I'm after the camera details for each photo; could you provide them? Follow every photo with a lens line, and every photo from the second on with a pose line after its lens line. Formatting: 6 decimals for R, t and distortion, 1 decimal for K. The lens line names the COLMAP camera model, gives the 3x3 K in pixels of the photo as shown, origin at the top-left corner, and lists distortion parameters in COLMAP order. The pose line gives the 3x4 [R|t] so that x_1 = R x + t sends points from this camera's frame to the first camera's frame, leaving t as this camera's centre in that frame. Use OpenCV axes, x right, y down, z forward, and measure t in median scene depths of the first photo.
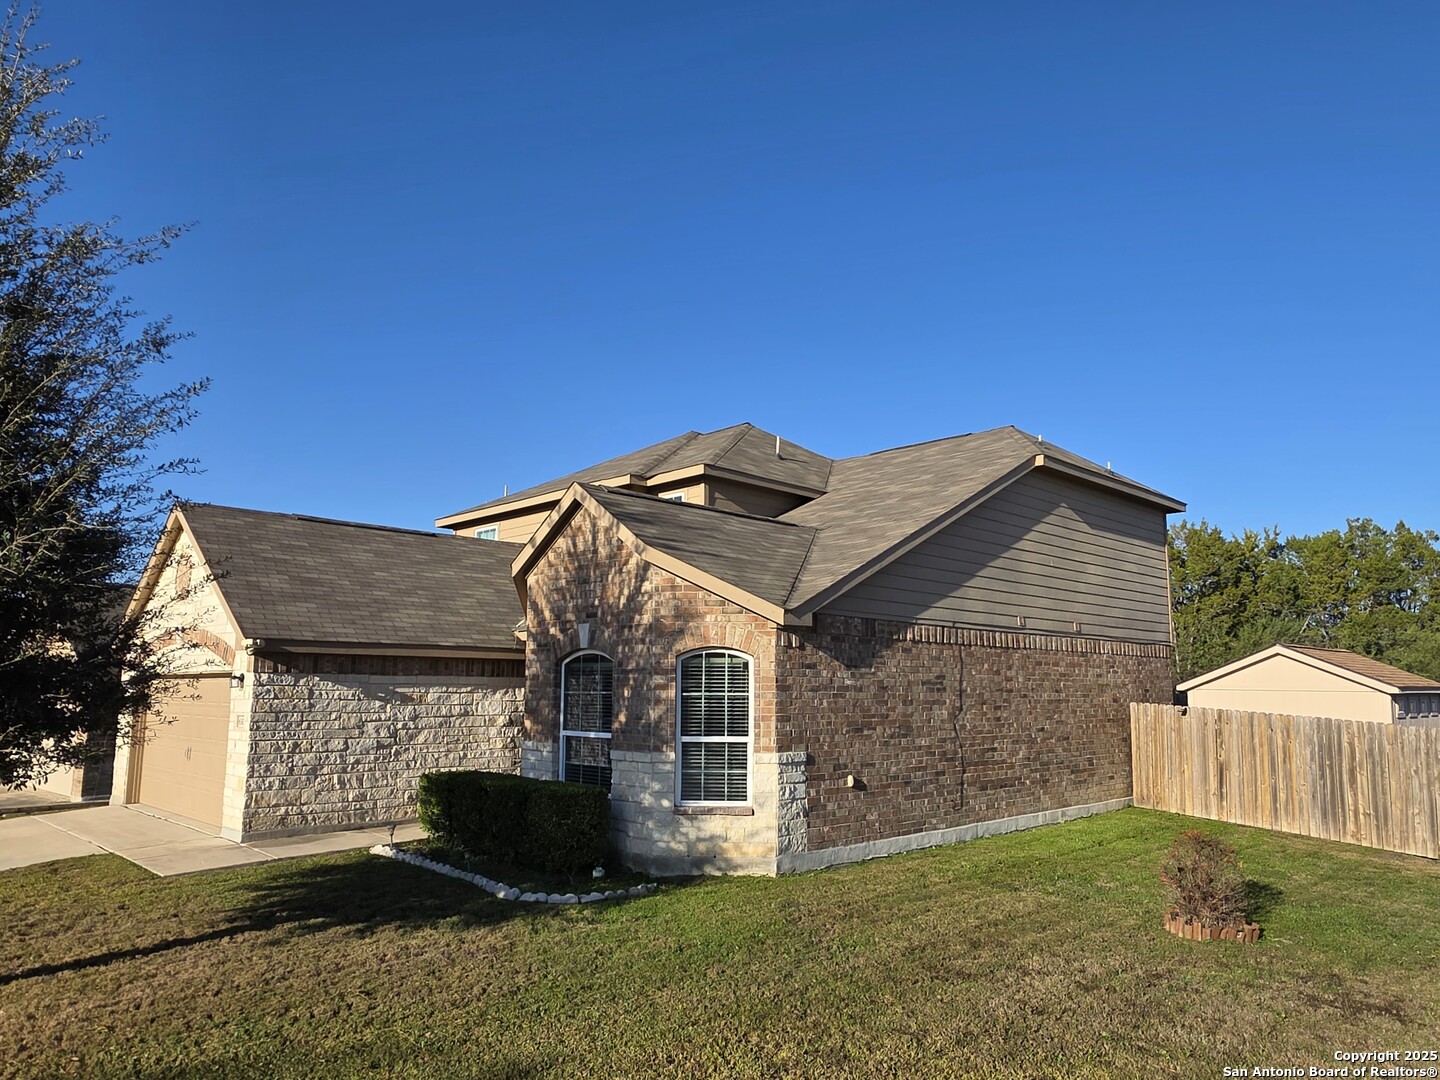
lens RADIAL K [[1025.4, 0, 718.4], [0, 1025.4, 565.0], [0, 0, 1]] dist [-0.011541, -0.002103]
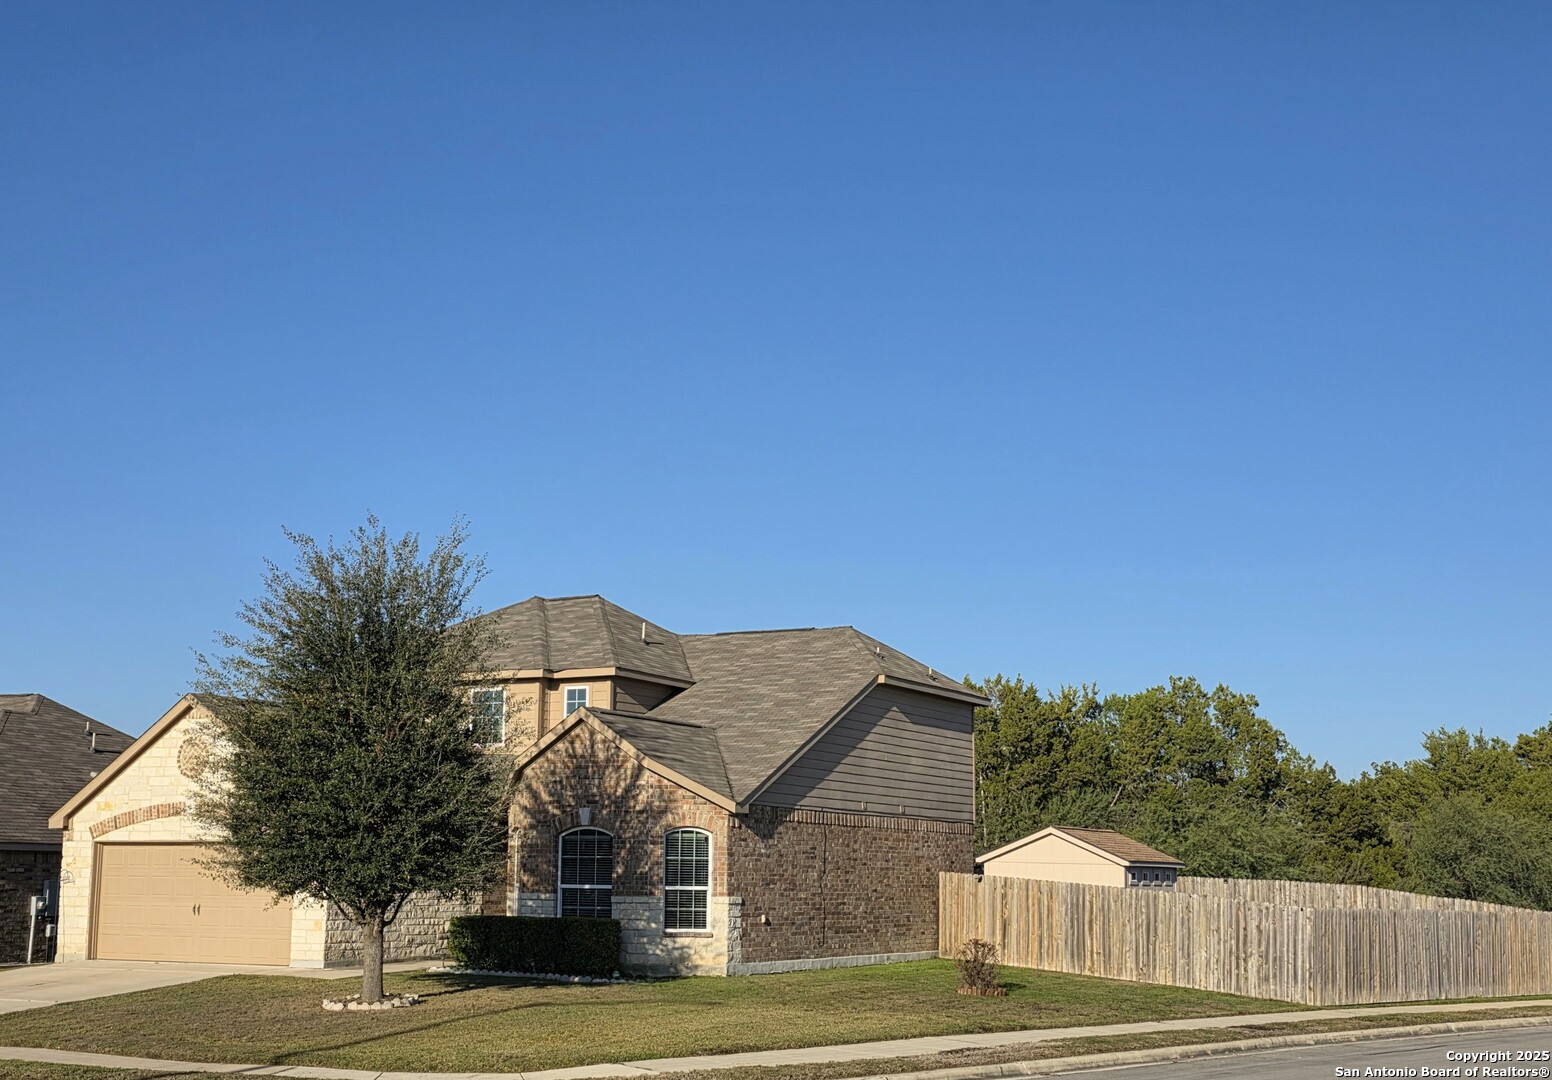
lens RADIAL K [[2214.1, 0, 776.0], [0, 2214.1, 540.0], [0, 0, 1]] dist [0.103961, -0.040204]
pose [[0.950399, 0.053601, 0.306379, -0.720633], [-0.044407, 0.998332, -0.036903, -0.180268], [-0.307846, 0.021467, 0.951194, -1.718112]]
